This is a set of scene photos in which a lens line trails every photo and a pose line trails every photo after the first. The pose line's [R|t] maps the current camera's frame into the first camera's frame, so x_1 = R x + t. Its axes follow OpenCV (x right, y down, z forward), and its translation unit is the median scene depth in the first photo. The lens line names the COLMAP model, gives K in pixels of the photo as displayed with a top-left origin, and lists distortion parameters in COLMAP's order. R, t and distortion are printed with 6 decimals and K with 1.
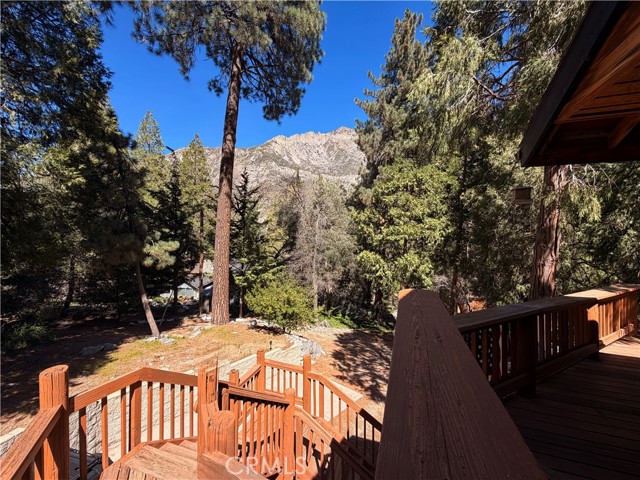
lens RADIAL K [[254.0, 0, 320.5], [0, 254.0, 237.9], [0, 0, 1]] dist [0.001024, 0.000238]
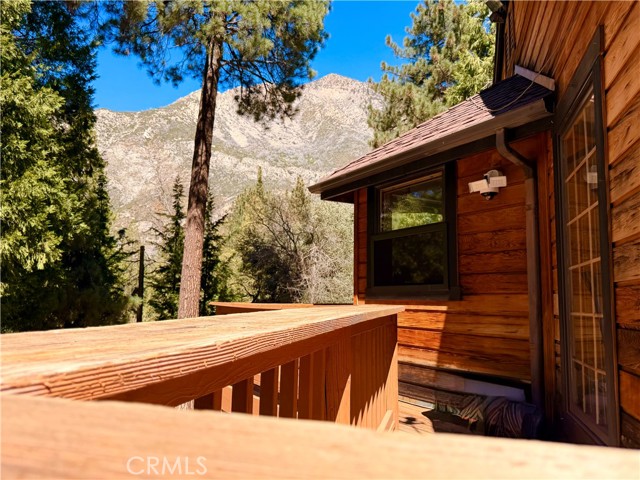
lens RADIAL K [[527.9, 0, 320.9], [0, 527.9, 240.2], [0, 0, 1]] dist [0.000406, -0.003284]
pose [[0.997927, -0.001058, 0.064348, -0.082811], [0.007761, 0.994546, -0.104011, 0.009659], [-0.063887, 0.104295, 0.992492, -0.336210]]
